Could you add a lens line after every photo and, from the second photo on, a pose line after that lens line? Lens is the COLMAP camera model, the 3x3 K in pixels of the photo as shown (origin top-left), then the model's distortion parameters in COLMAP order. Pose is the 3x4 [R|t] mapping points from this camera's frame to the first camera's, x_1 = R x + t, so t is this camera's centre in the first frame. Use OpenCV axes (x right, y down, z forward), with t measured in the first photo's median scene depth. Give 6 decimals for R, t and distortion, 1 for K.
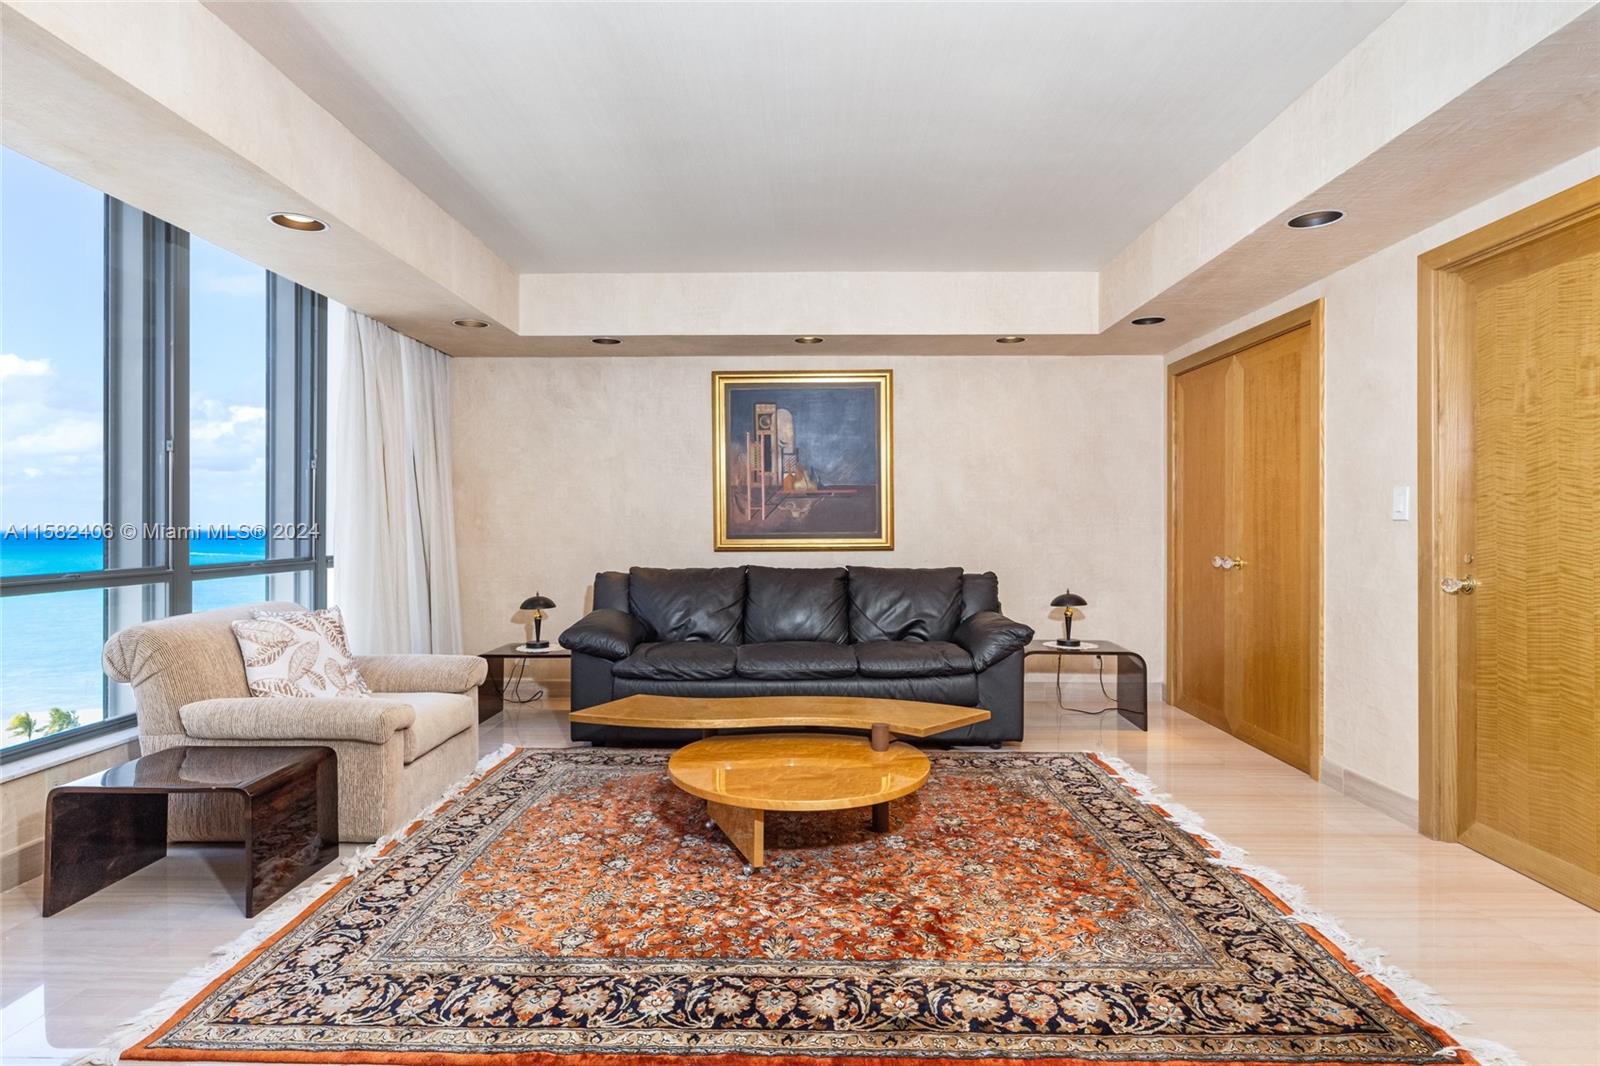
lens RADIAL K [[882.9, 0, 800.1], [0, 882.9, 524.5], [0, 0, 1]] dist [-0.000528, 0.000802]
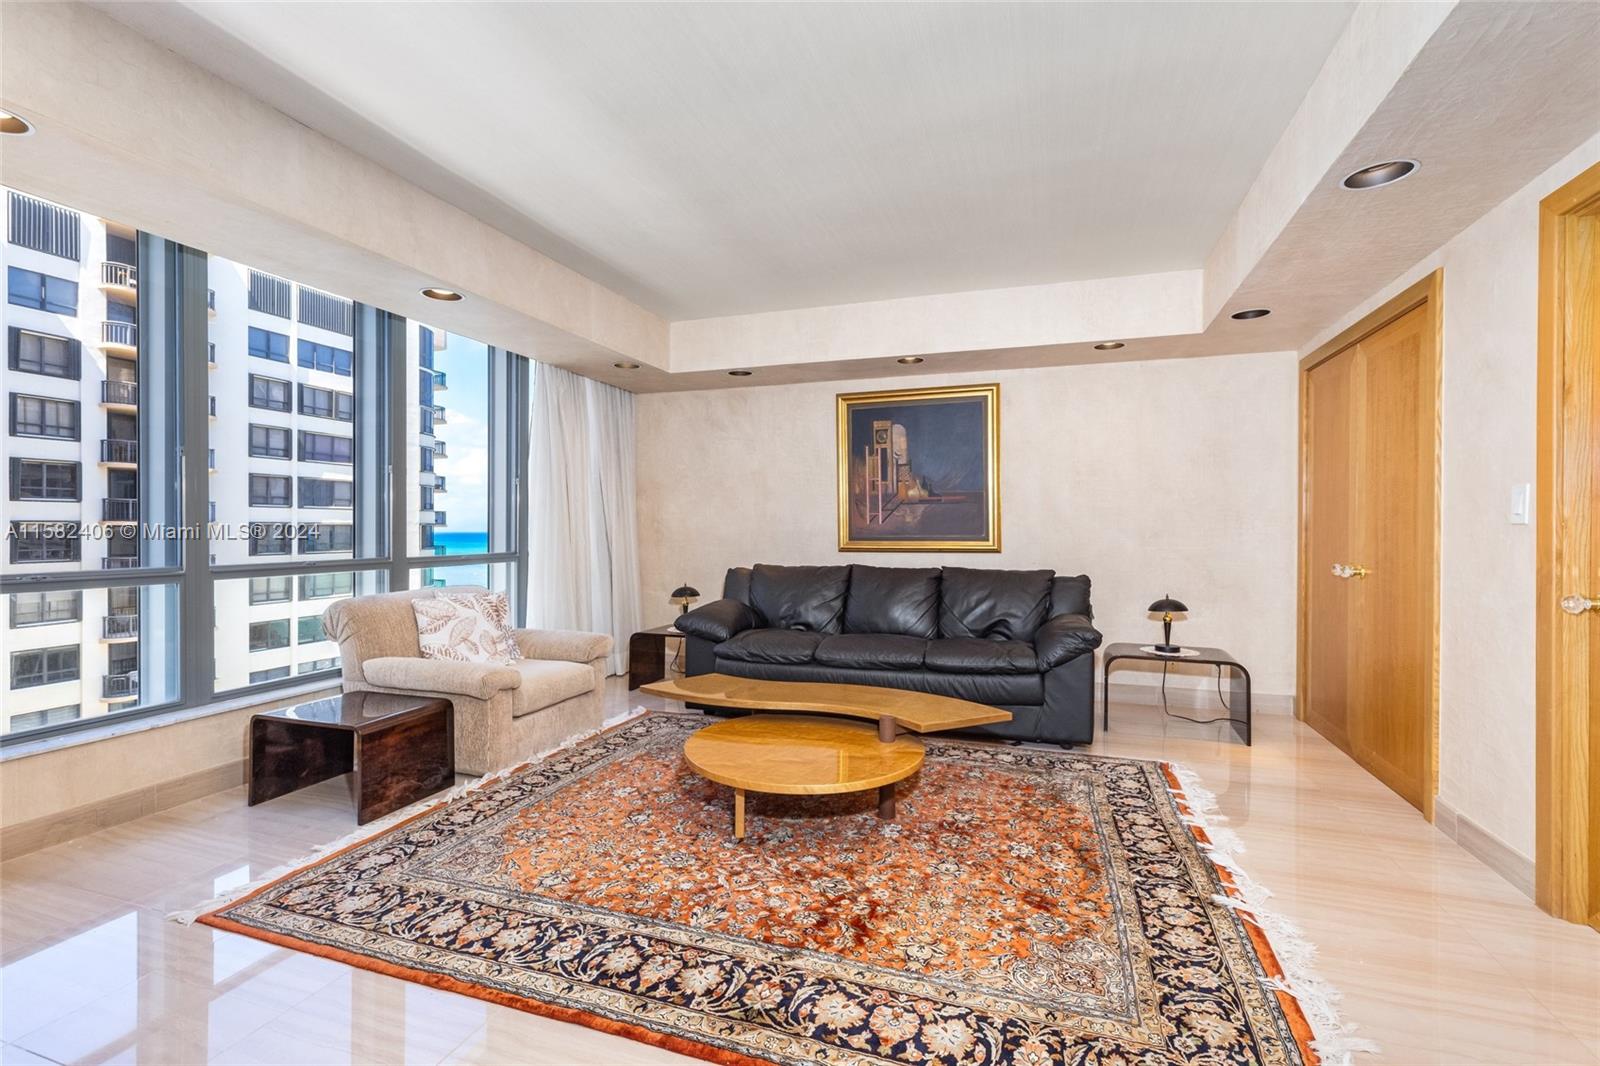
lens RADIAL K [[741.7, 0, 795.5], [0, 741.7, 532.5], [0, 0, 1]] dist [0.005286, -0.000060]
pose [[0.948094, 0.004441, -0.317958, 0.260781], [-0.002773, 0.999980, 0.005698, 0.000610], [0.317977, -0.004520, 0.948088, 0.120228]]
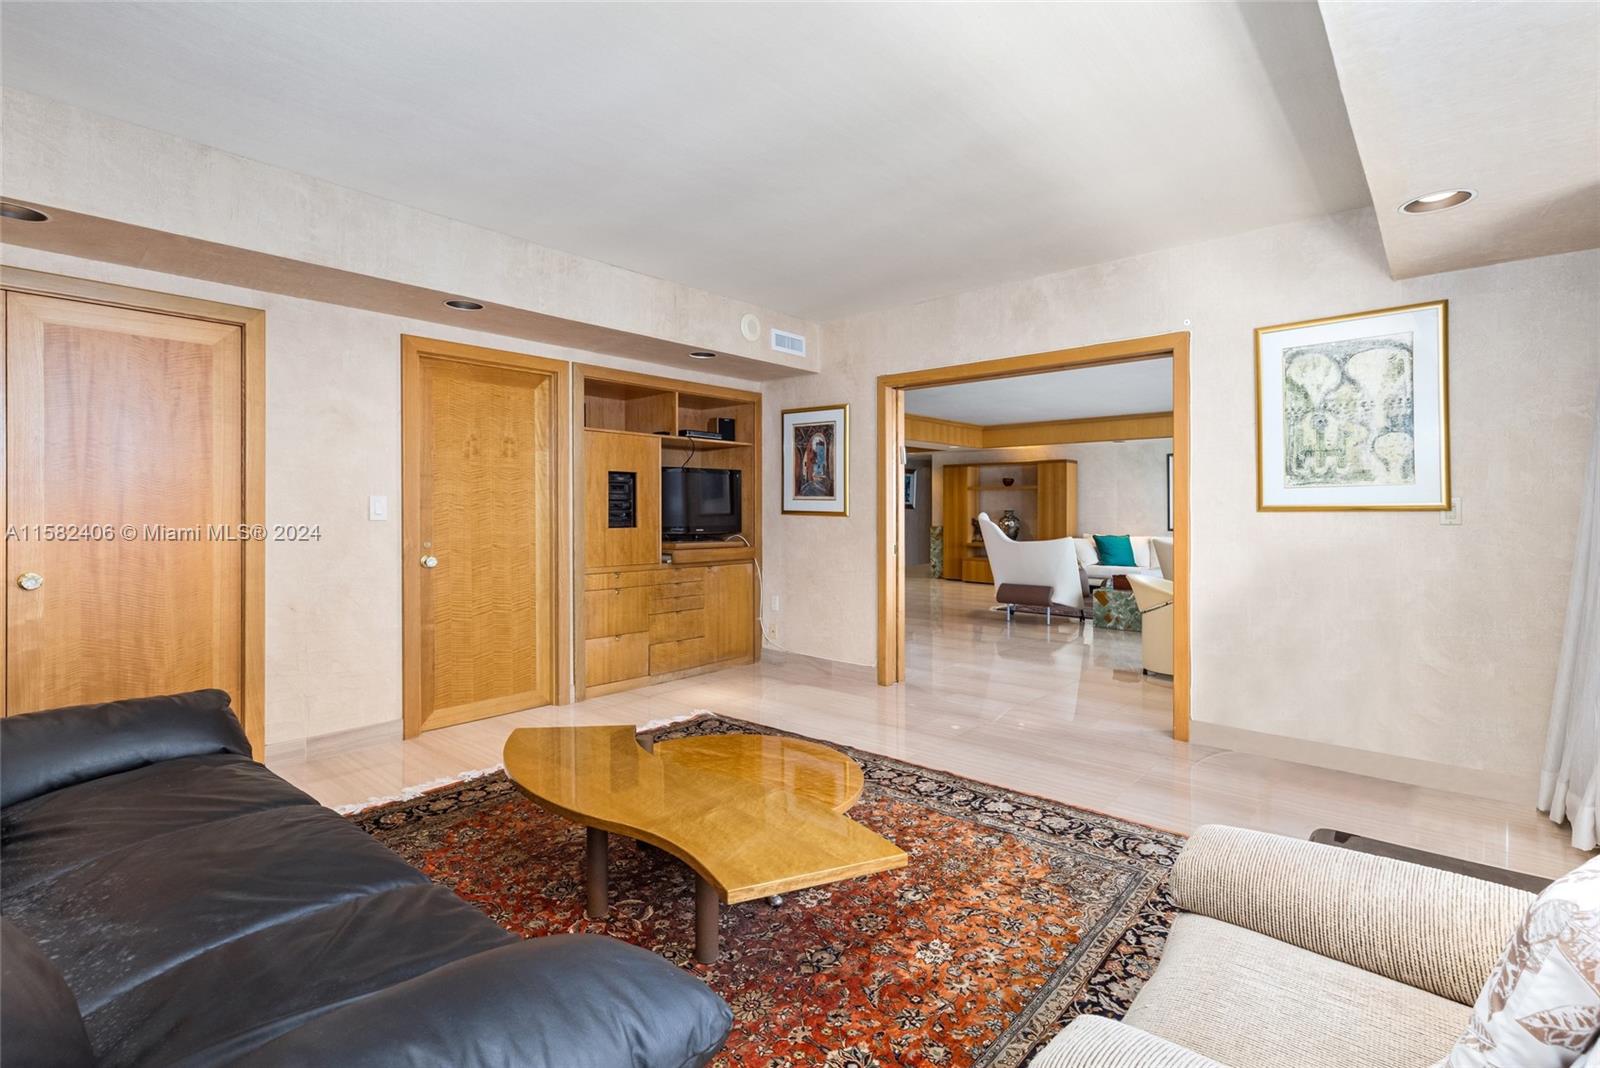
lens RADIAL K [[741.7, 0, 796.8], [0, 741.7, 516.9], [0, 0, 1]] dist [0.005286, -0.000060]
pose [[-0.764164, -0.006567, 0.644989, -0.541920], [0.000141, 0.999946, 0.010348, -0.022170], [-0.645023, 0.007998, -0.764122, 1.469748]]
